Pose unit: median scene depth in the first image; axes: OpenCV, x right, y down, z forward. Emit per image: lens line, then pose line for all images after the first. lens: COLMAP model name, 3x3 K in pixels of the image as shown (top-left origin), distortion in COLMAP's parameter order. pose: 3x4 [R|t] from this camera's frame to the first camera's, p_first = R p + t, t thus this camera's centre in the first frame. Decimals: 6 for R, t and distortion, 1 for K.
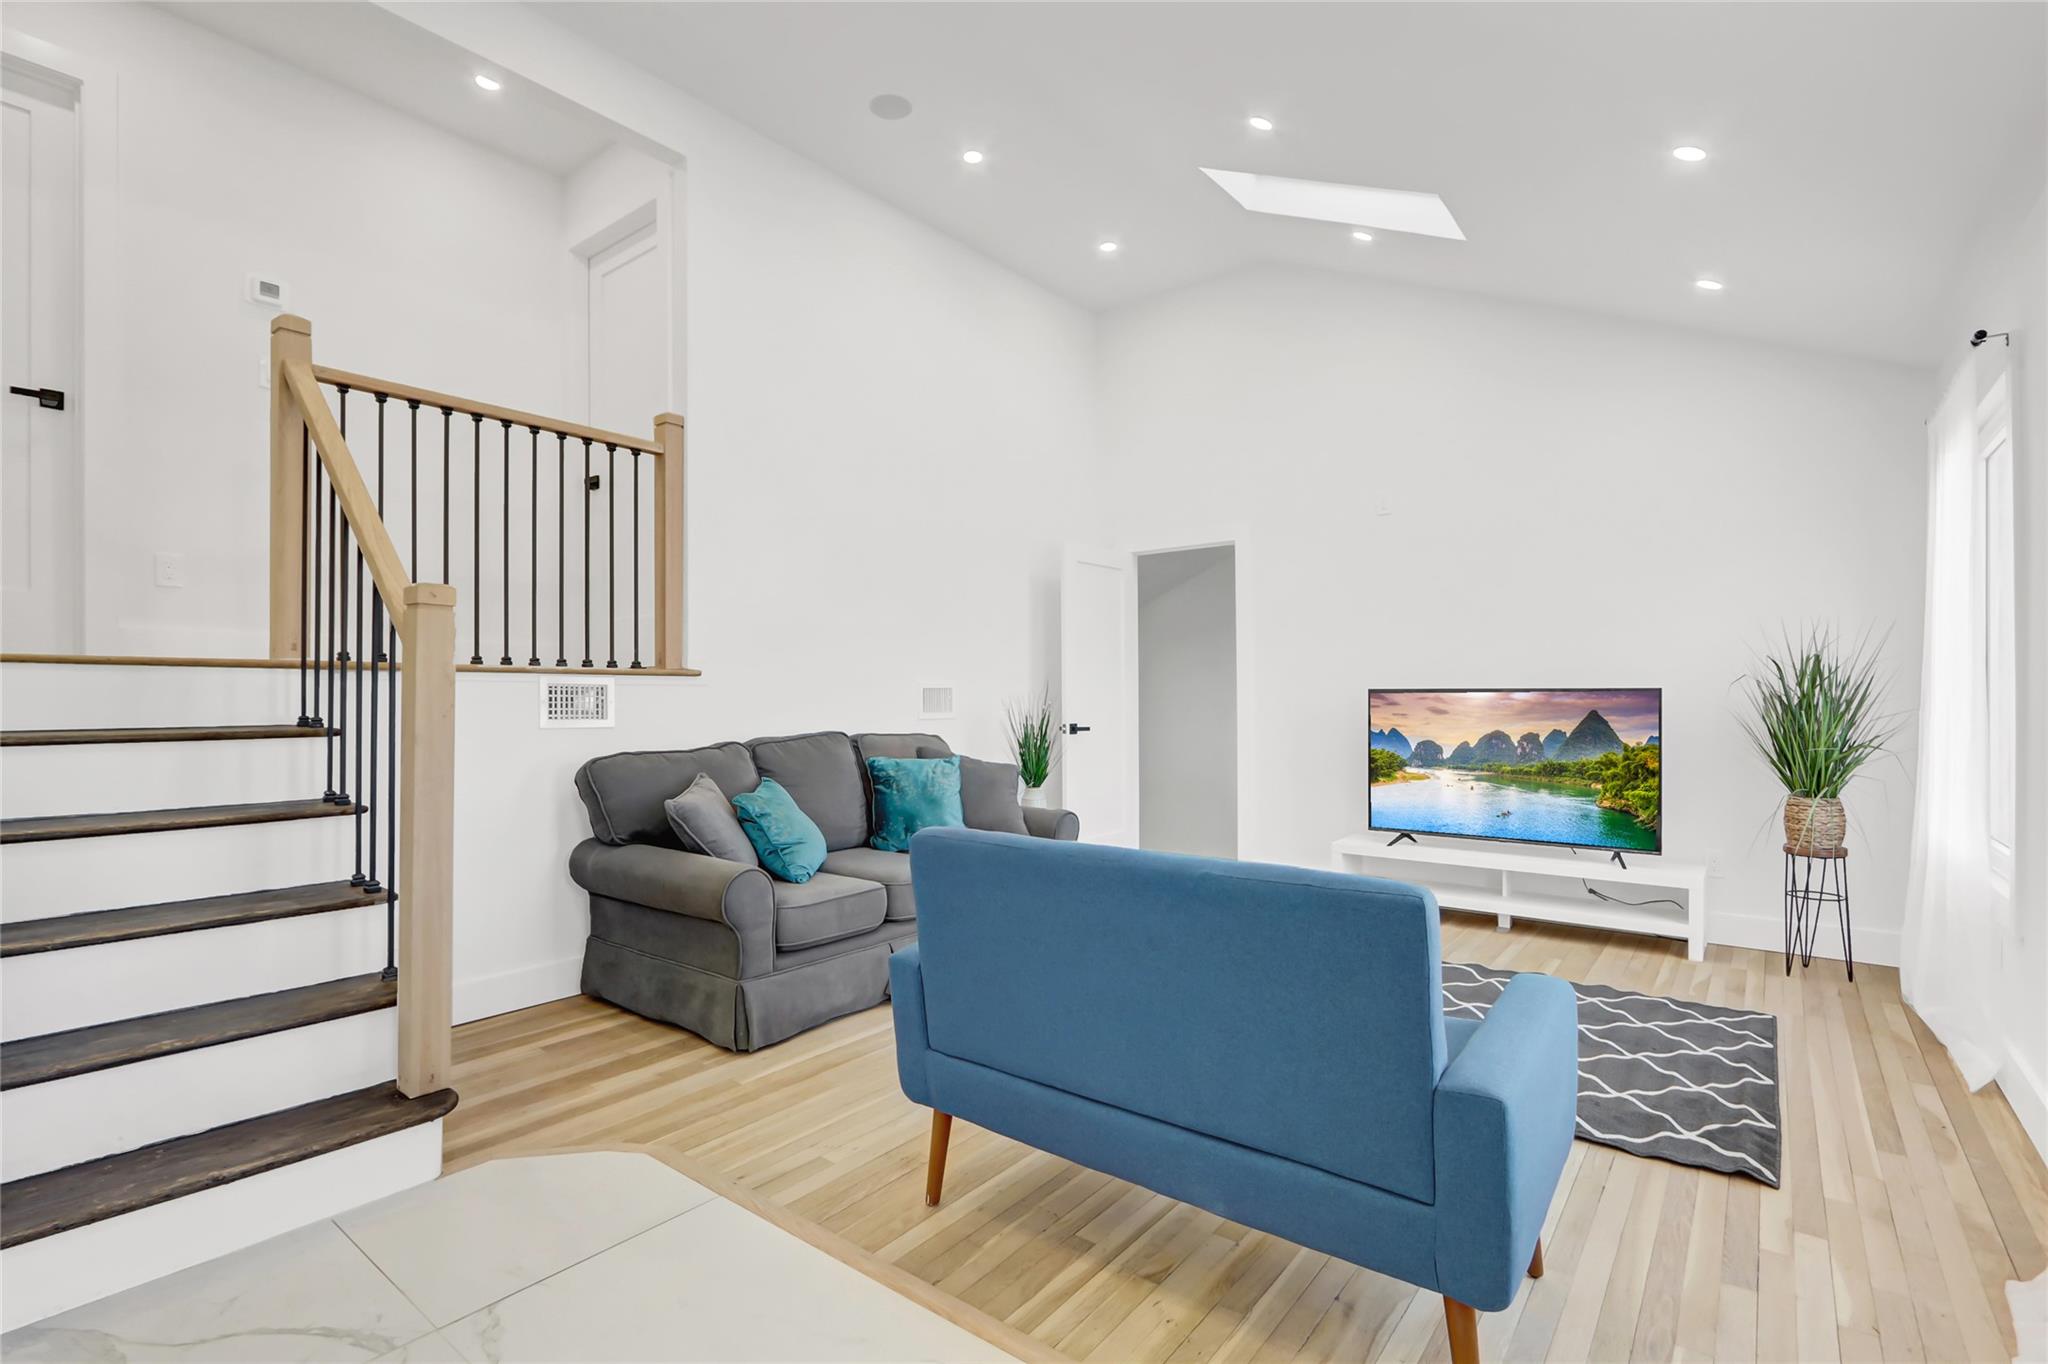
lens RADIAL K [[960.7, 0, 989.2], [0, 960.7, 694.0], [0, 0, 1]] dist [-0.002706, 0.000317]
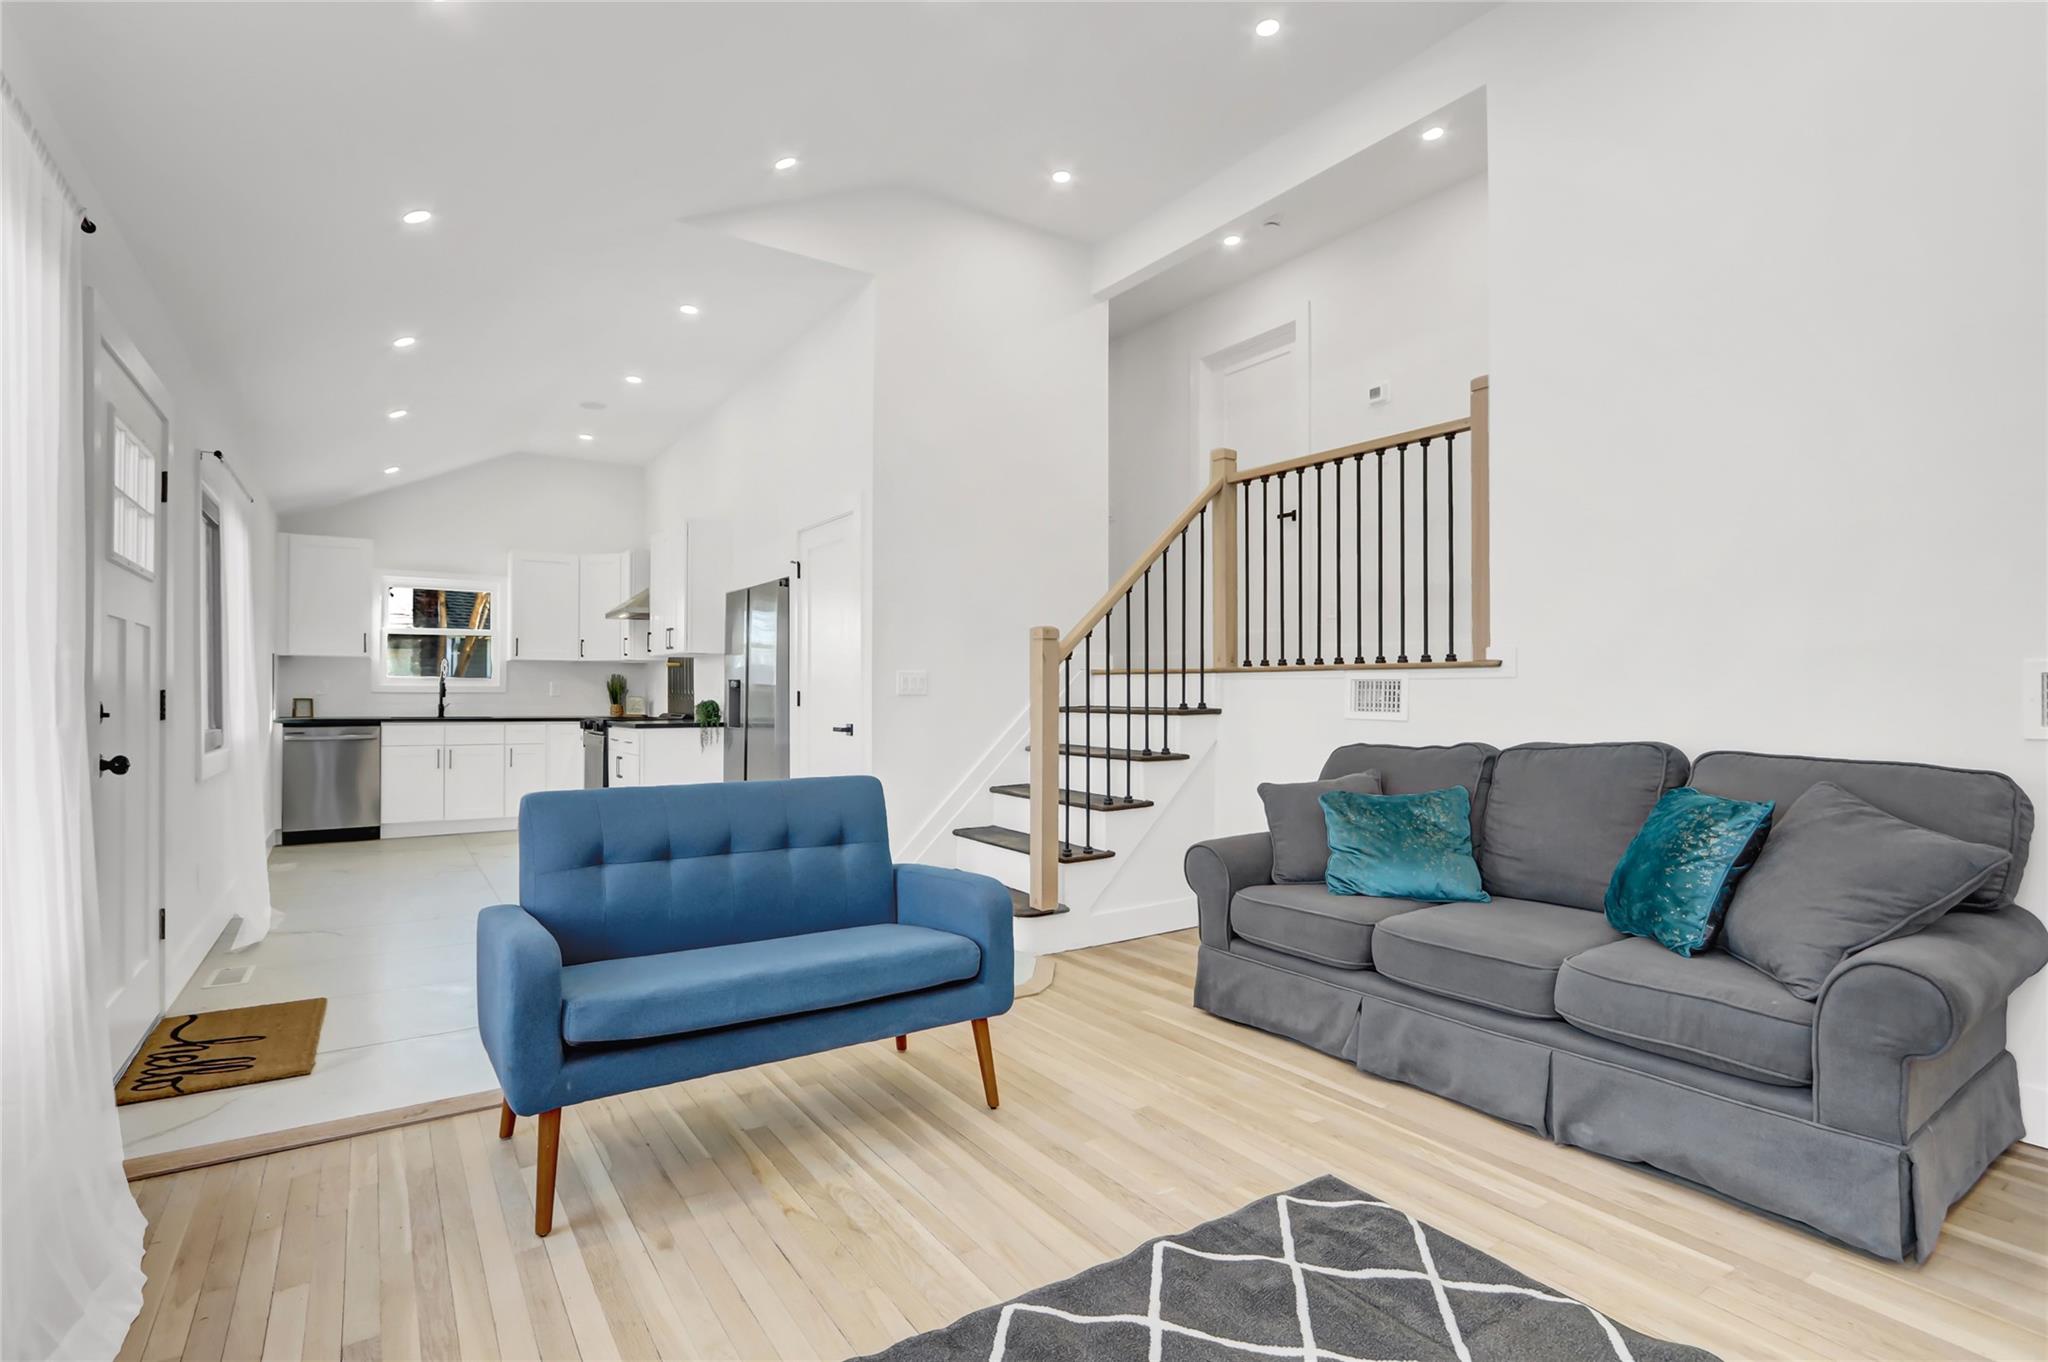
lens RADIAL K [[962.0, 0, 986.2], [0, 962.0, 682.1], [0, 0, 1]] dist [-0.003069, 0.000140]
pose [[-0.309204, -0.016343, -0.950855, 0.709486], [-0.005044, 0.999866, -0.015545, 0.011311], [0.950982, -0.000010, -0.309245, 0.888169]]
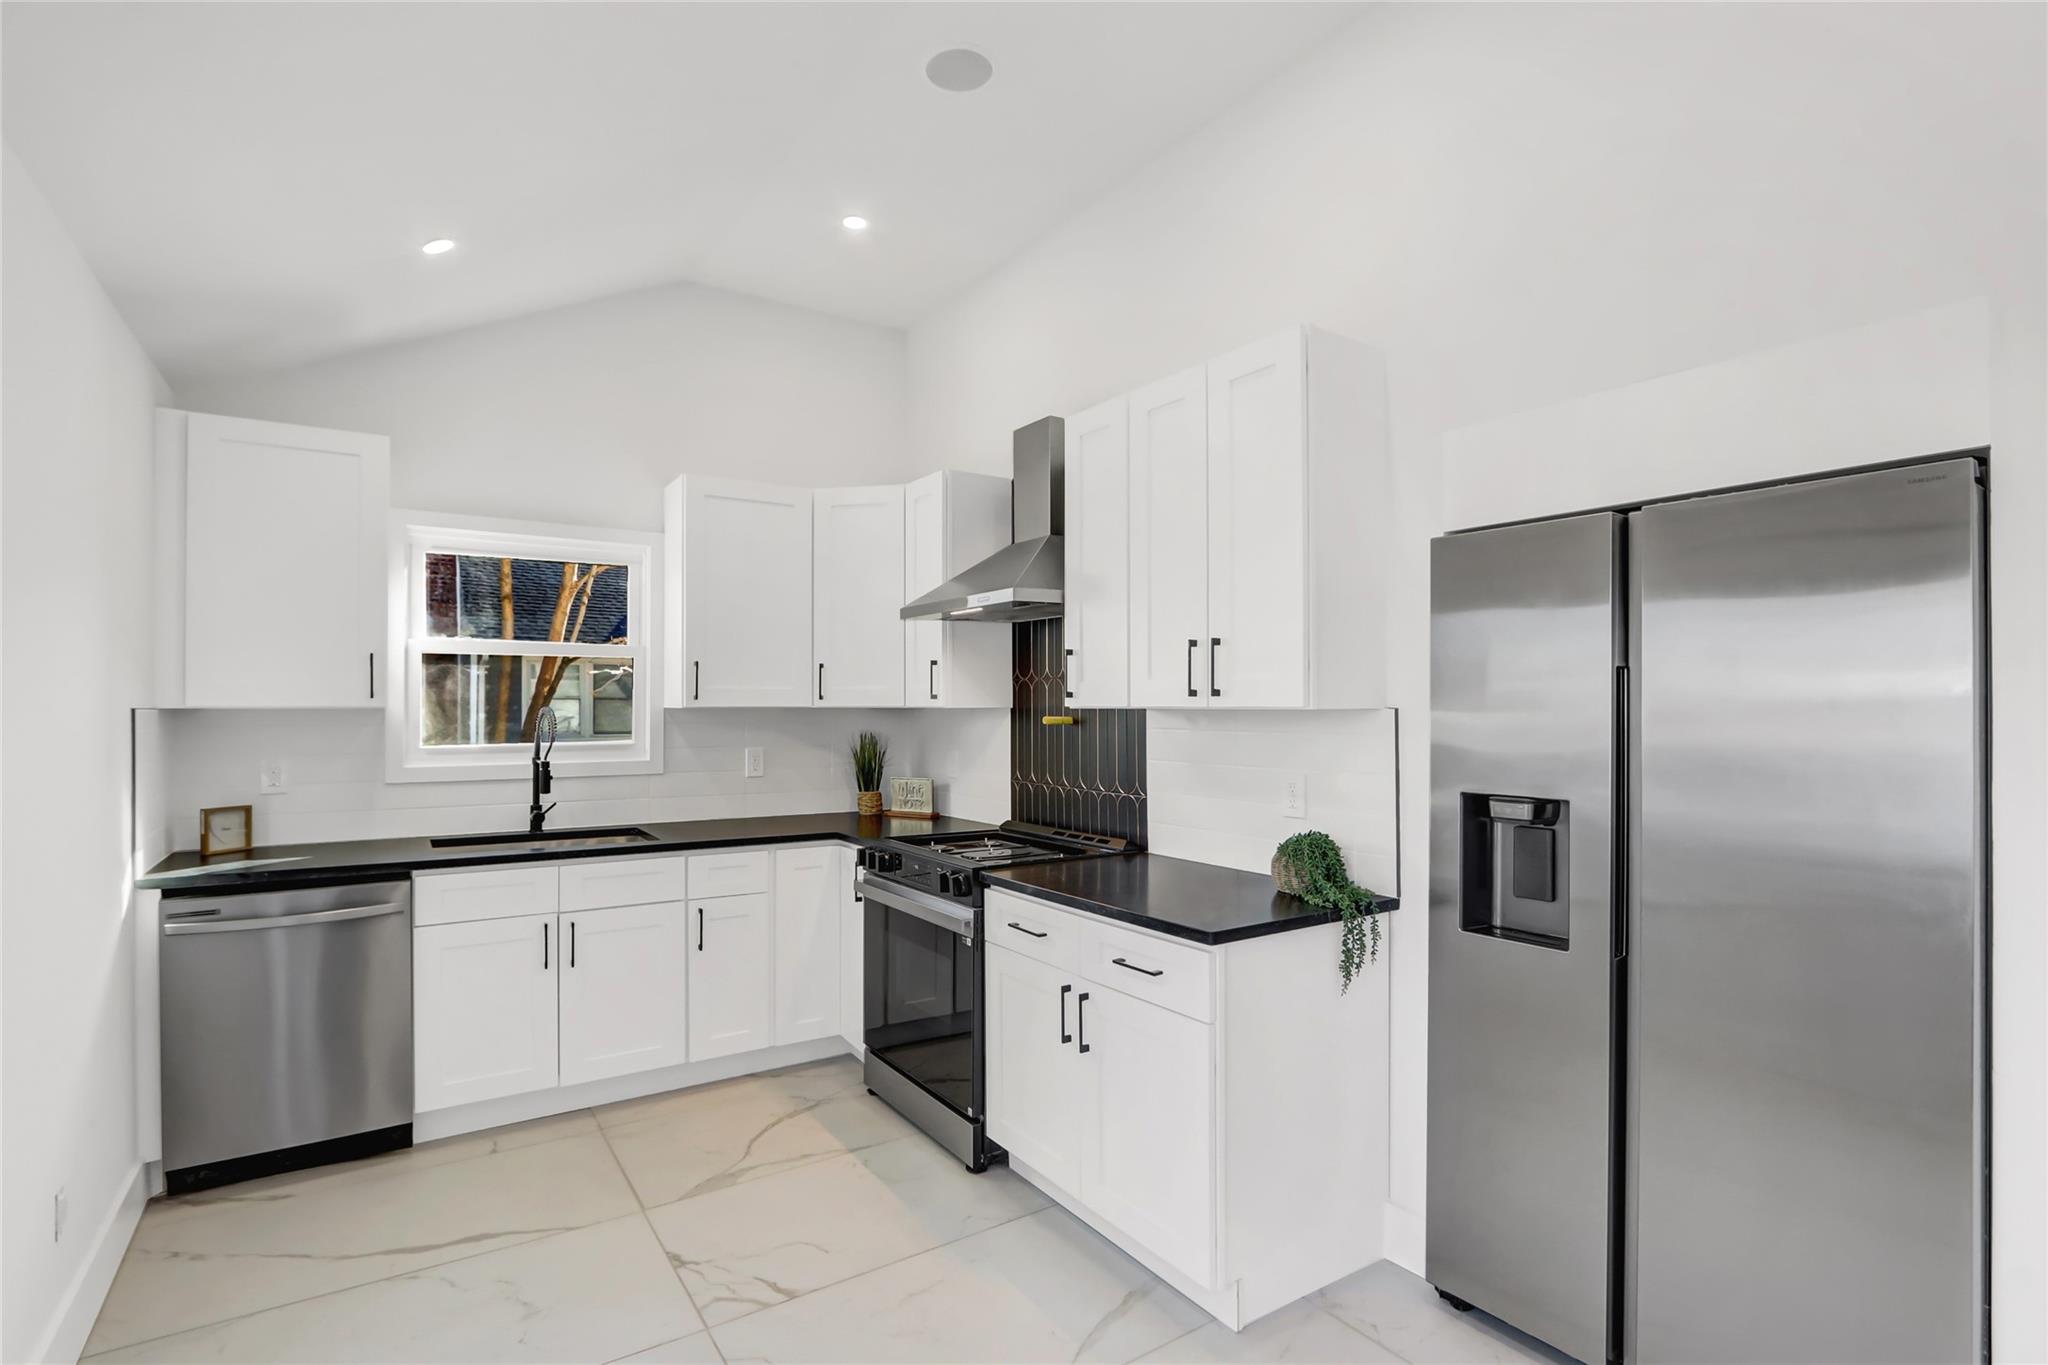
lens RADIAL K [[960.7, 0, 989.2], [0, 960.7, 694.5], [0, 0, 1]] dist [-0.002706, 0.000317]
pose [[-0.304066, -0.014399, -0.952542, -0.125375], [-0.003631, 0.999896, -0.013956, -0.065980], [0.952644, -0.000785, -0.304087, -0.154422]]
